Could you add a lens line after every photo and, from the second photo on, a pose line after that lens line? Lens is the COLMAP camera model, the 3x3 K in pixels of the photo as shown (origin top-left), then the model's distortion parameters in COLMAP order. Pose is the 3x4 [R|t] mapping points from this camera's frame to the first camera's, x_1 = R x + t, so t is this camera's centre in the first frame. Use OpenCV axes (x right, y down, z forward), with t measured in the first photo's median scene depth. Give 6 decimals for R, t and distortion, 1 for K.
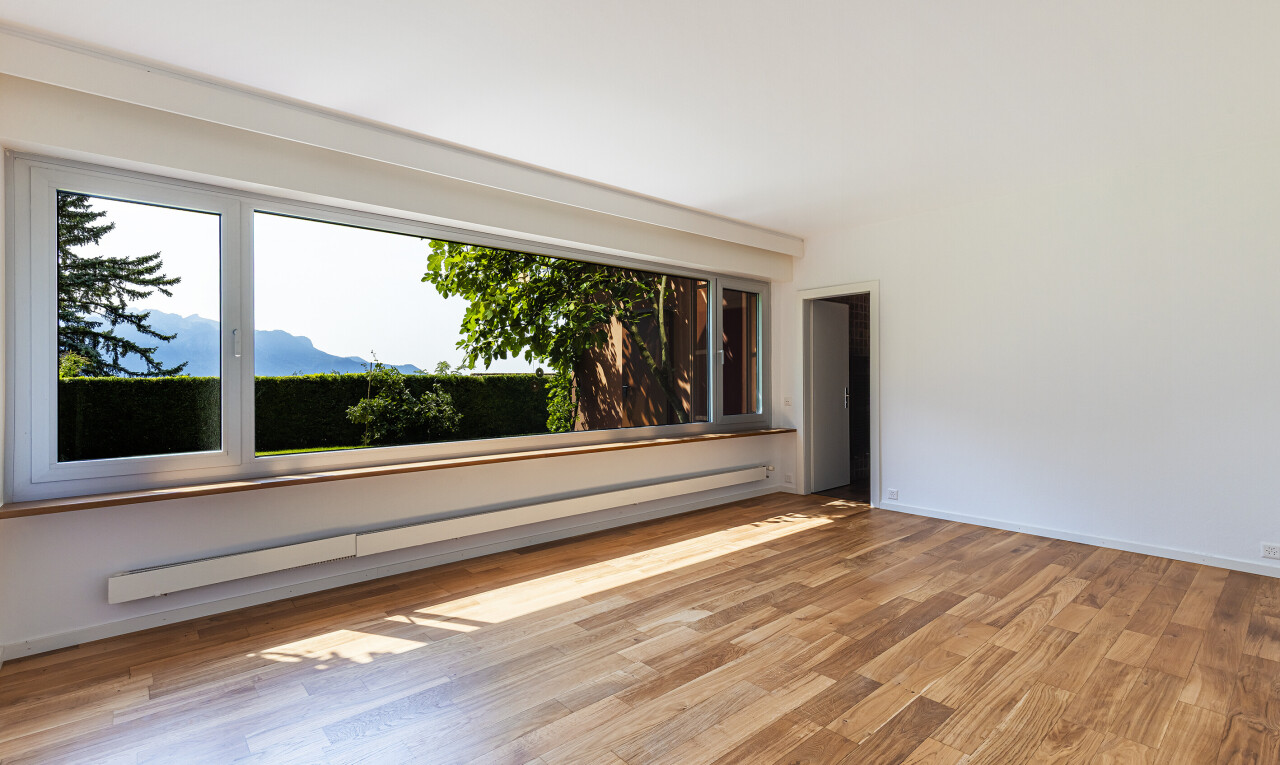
lens RADIAL K [[574.2, 0, 640.0], [0, 574.2, 382.5], [0, 0, 1]] dist [0.004594, 0.000349]
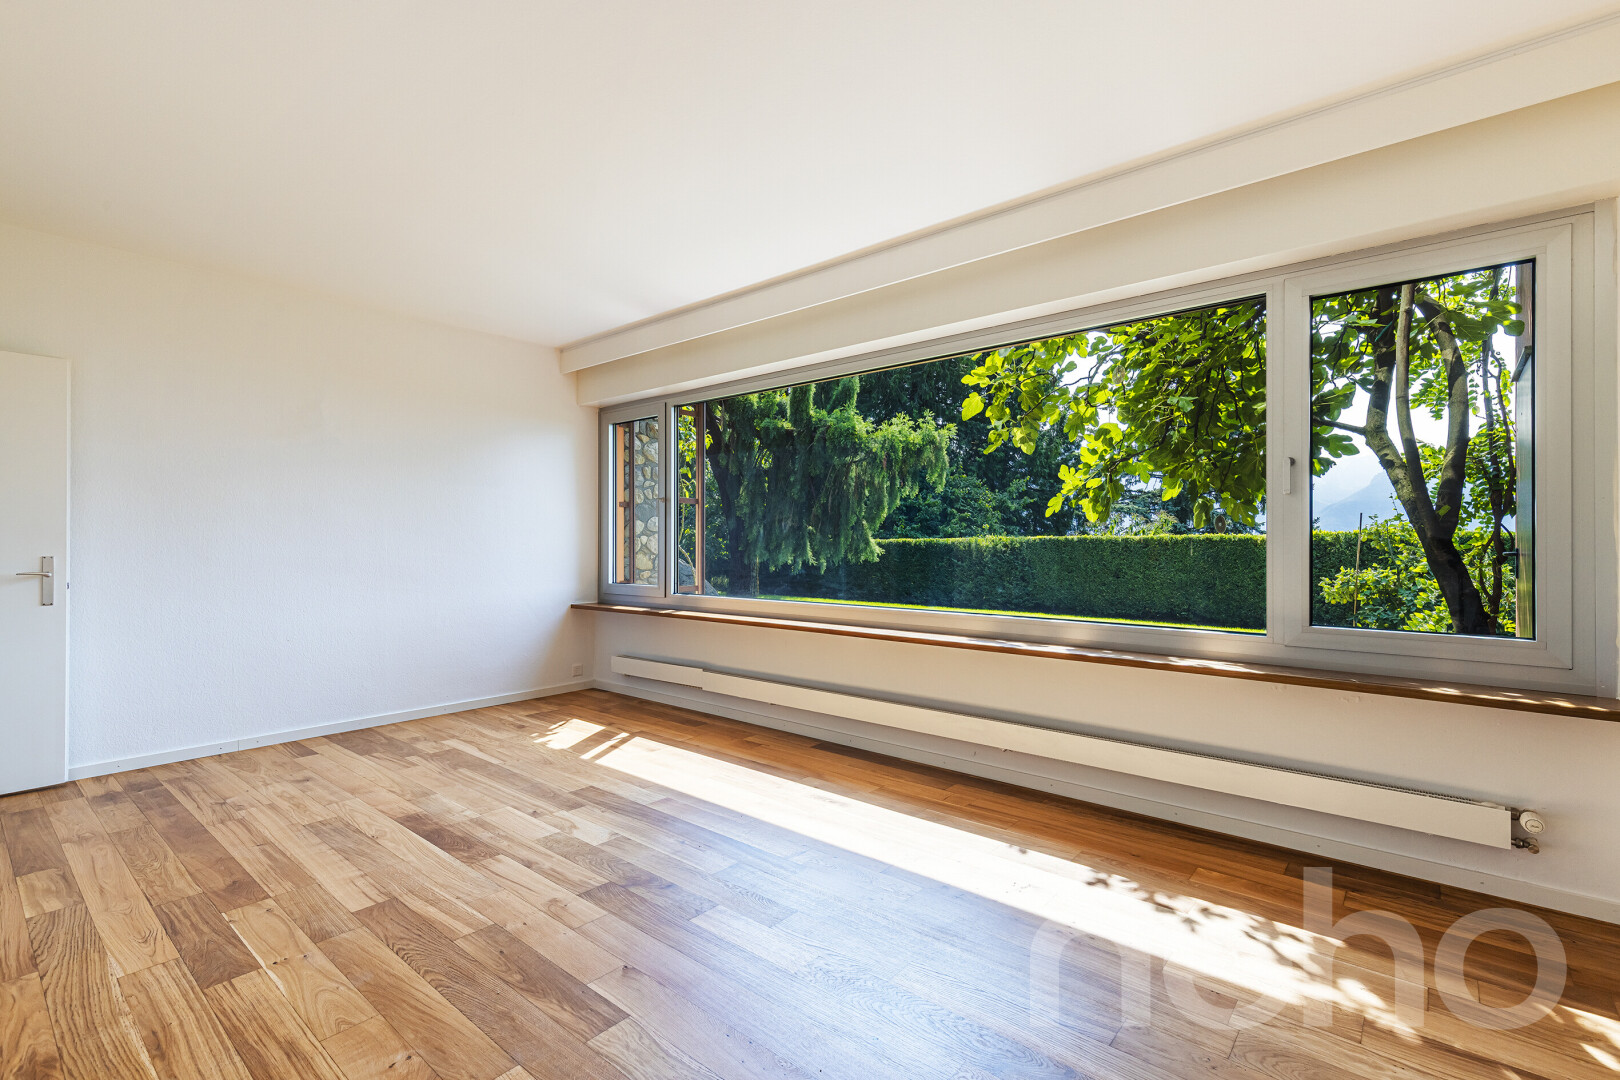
lens RADIAL K [[727.0, 0, 810.0], [0, 727.0, 540.0], [0, 0, 1]] dist [0.004281, 0.000555]
pose [[0.166015, 0.004751, -0.986112, 1.203446], [-0.008151, 0.999961, 0.003445, 0.003264], [0.986090, 0.007466, 0.166047, 1.224014]]
